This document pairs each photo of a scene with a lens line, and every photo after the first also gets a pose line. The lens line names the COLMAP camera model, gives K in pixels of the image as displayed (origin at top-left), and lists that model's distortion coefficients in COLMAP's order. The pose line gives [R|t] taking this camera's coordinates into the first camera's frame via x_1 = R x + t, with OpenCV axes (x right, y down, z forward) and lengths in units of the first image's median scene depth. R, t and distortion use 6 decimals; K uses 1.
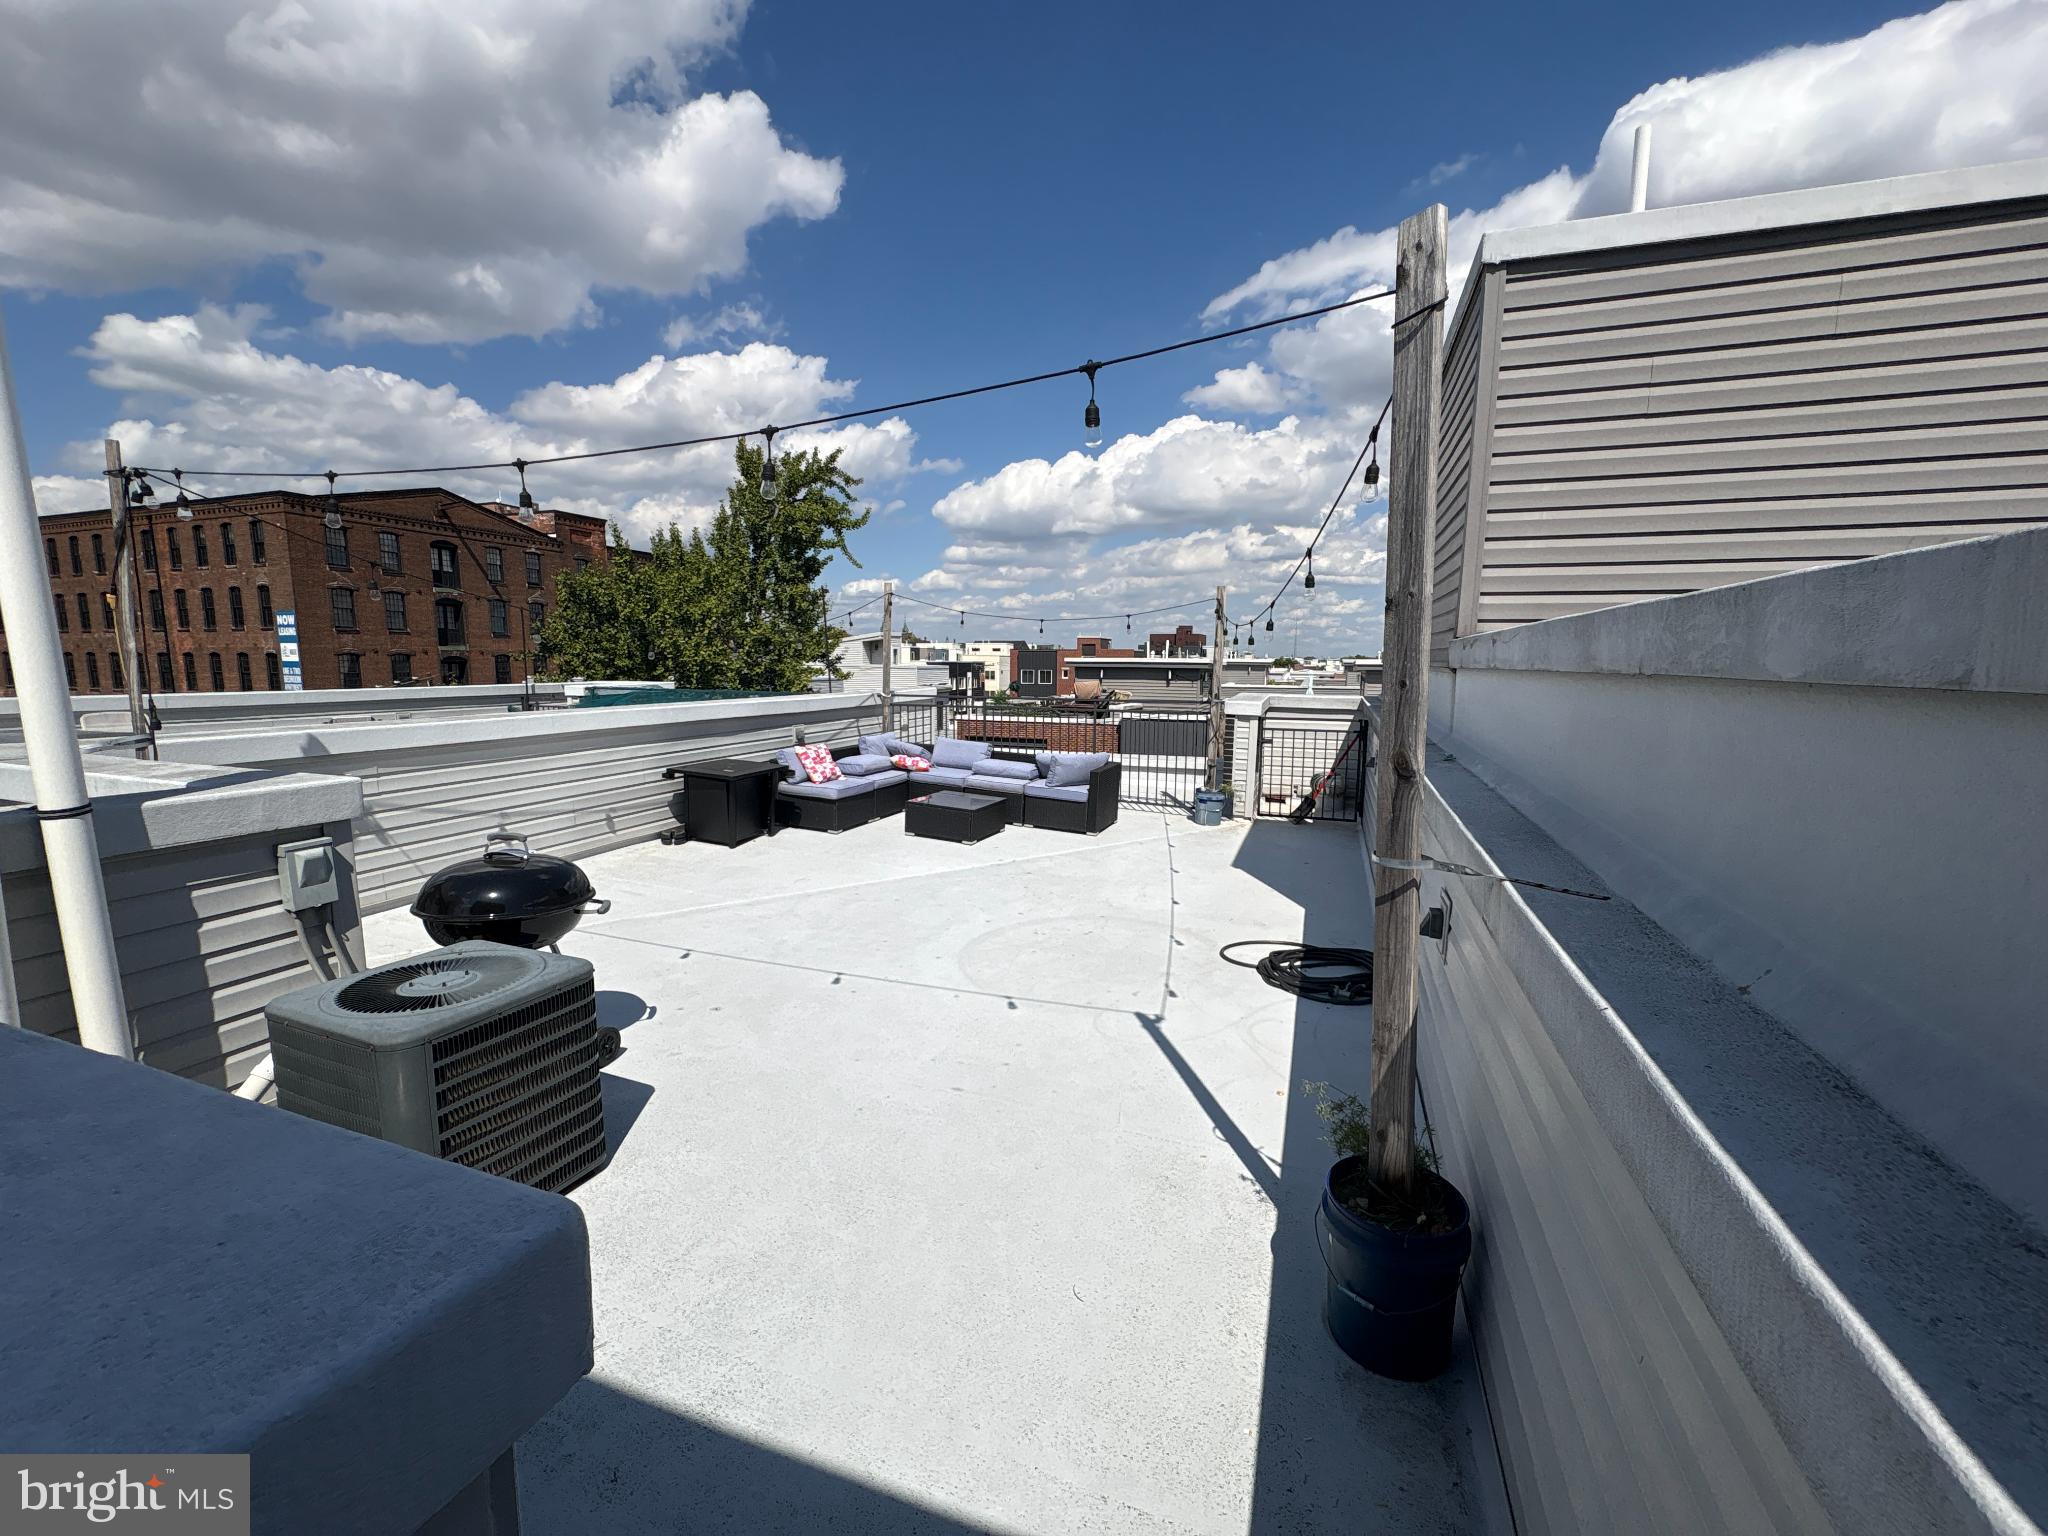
lens RADIAL K [[813.7, 0, 1024.0], [0, 813.7, 768.0], [0, 0, 1]] dist [0.000044, -0.000094]
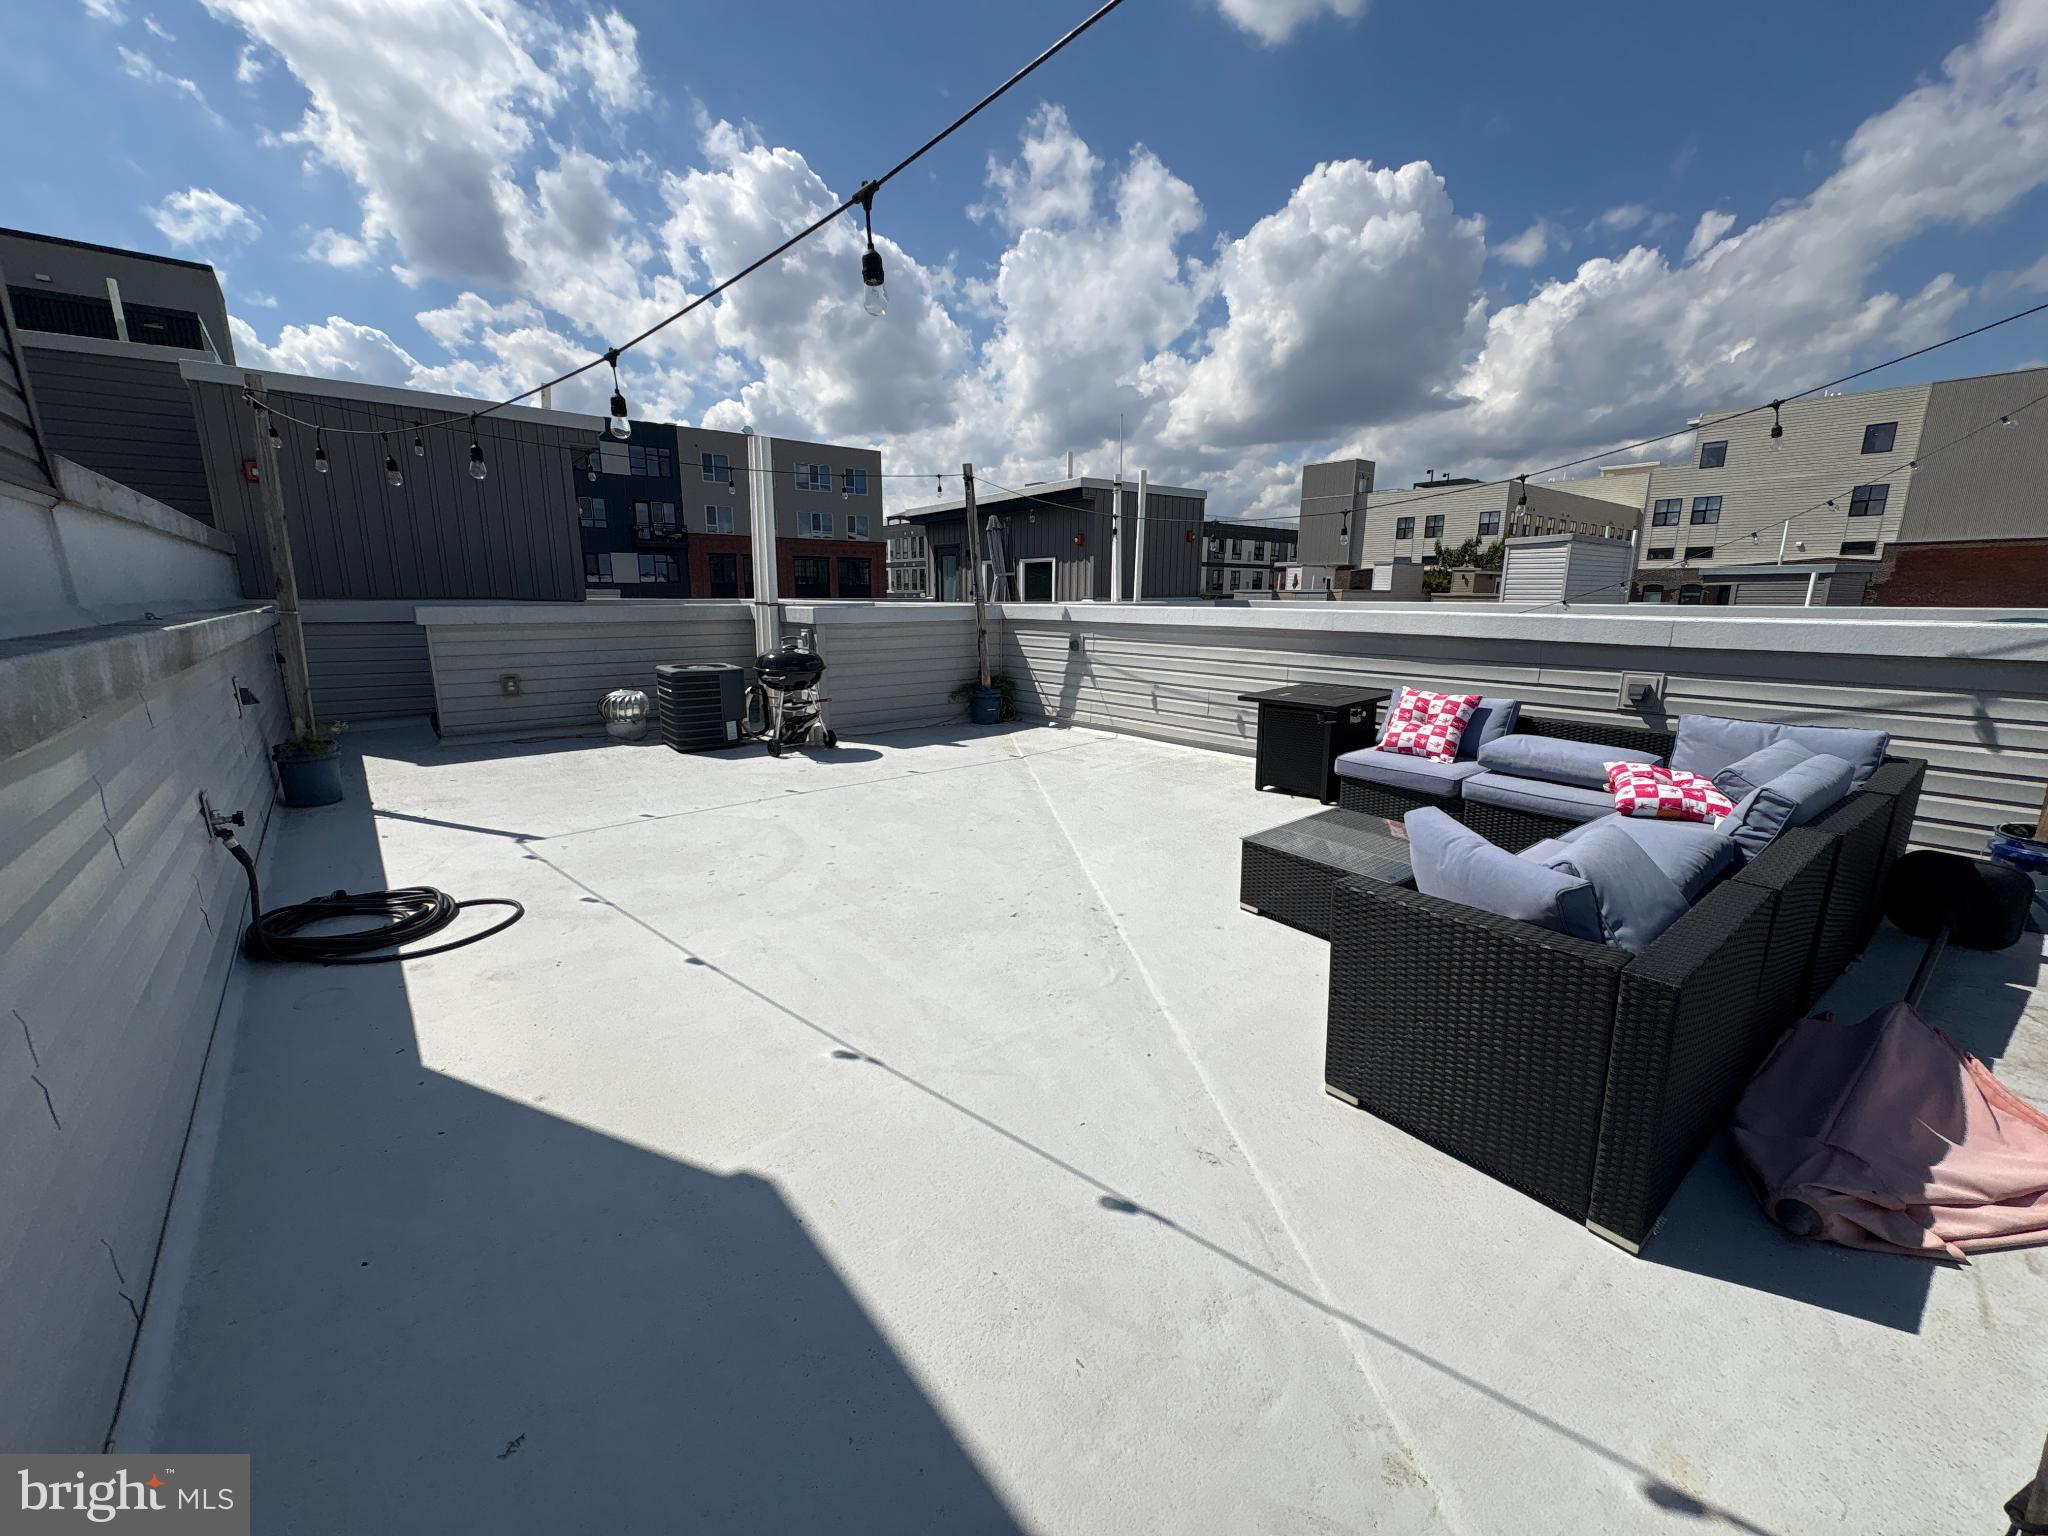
lens RADIAL K [[813.7, 0, 1024.0], [0, 813.7, 768.0], [0, 0, 1]] dist [0.000044, -0.000094]
pose [[-0.498004, 0.177281, -0.848860, 0.605772], [-0.116952, 0.956206, 0.268313, -0.153736], [0.859252, 0.232897, -0.455461, 1.649242]]
